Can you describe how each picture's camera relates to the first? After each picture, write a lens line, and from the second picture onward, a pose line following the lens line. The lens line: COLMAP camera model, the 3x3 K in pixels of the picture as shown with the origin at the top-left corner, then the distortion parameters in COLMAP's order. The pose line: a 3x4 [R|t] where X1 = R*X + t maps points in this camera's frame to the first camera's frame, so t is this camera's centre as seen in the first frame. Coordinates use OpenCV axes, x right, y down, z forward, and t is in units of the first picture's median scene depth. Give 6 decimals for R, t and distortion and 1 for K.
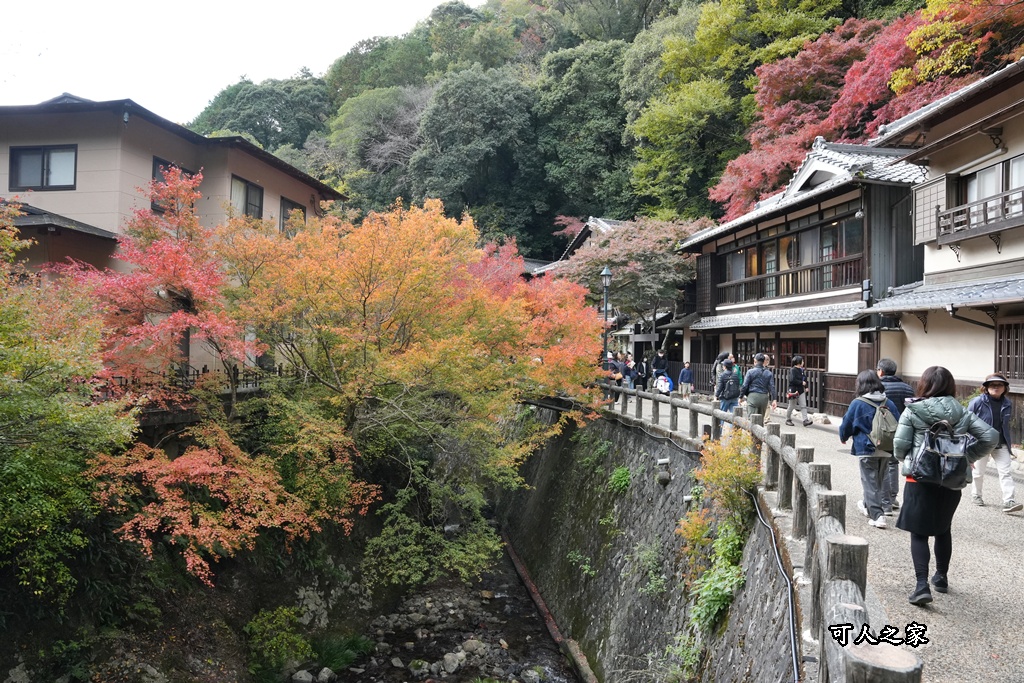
lens RADIAL K [[711.0, 0, 512.0], [0, 711.0, 341.5], [0, 0, 1]] dist [-0.003821, -0.000273]
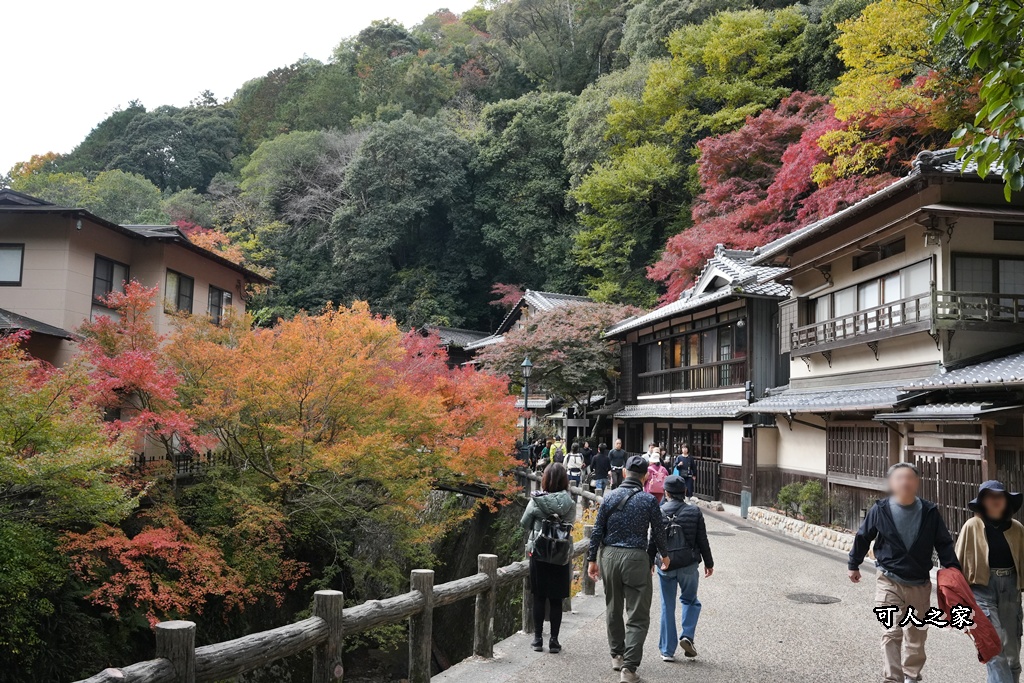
lens RADIAL K [[1016.8, 0, 512.0], [0, 1016.8, 341.5], [0, 0, 1]] dist [-0.013705, 0.152612]
pose [[0.998767, 0.013326, 0.047826, 0.038208], [-0.010447, 0.998146, -0.059959, -0.038005], [-0.048536, 0.059386, 0.997054, -0.453368]]
